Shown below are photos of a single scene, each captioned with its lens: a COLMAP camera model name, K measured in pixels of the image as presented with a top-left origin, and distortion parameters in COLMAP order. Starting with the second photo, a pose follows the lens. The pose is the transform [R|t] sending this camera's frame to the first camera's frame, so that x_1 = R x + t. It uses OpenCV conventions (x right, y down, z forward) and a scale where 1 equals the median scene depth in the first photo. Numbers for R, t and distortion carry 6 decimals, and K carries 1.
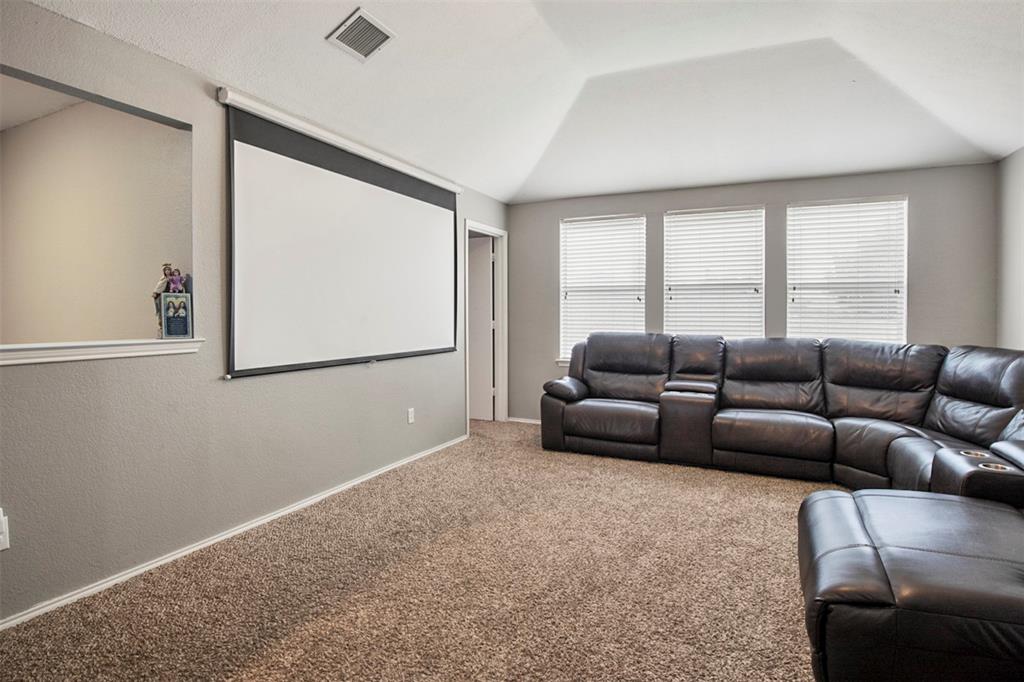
lens RADIAL K [[518.4, 0, 511.0], [0, 518.4, 334.8], [0, 0, 1]] dist [-0.042001, 0.002430]
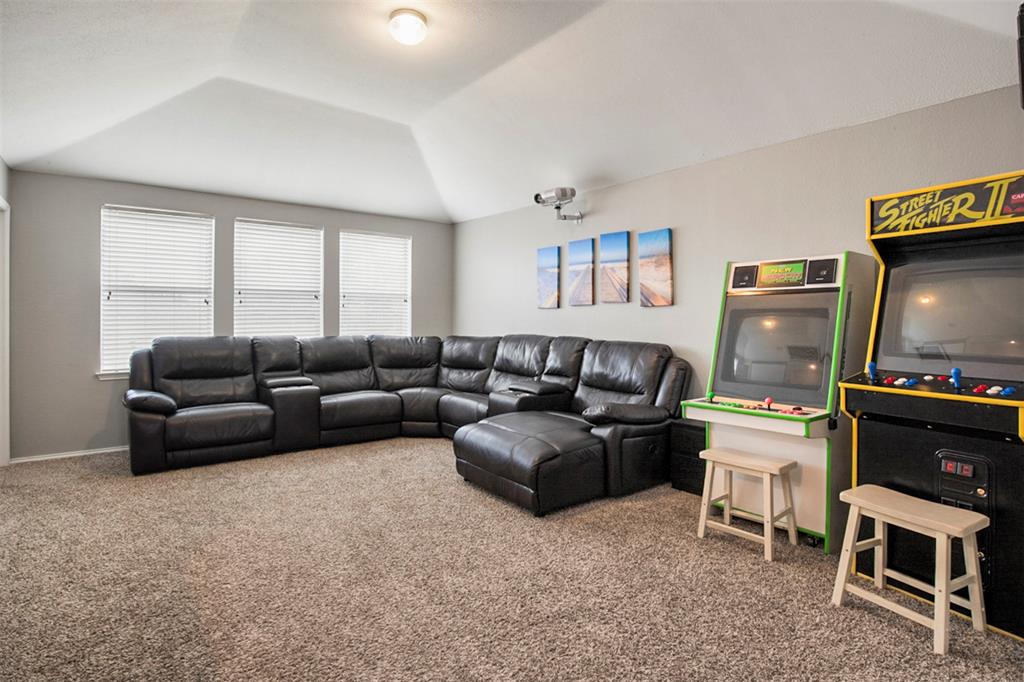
lens RADIAL K [[518.4, 0, 510.2], [0, 518.4, 337.8], [0, 0, 1]] dist [-0.042001, 0.002430]
pose [[0.439991, -0.036914, 0.897243, -0.449104], [0.035657, 0.999085, 0.023619, -0.004287], [-0.897294, 0.021601, 0.440905, 0.075686]]
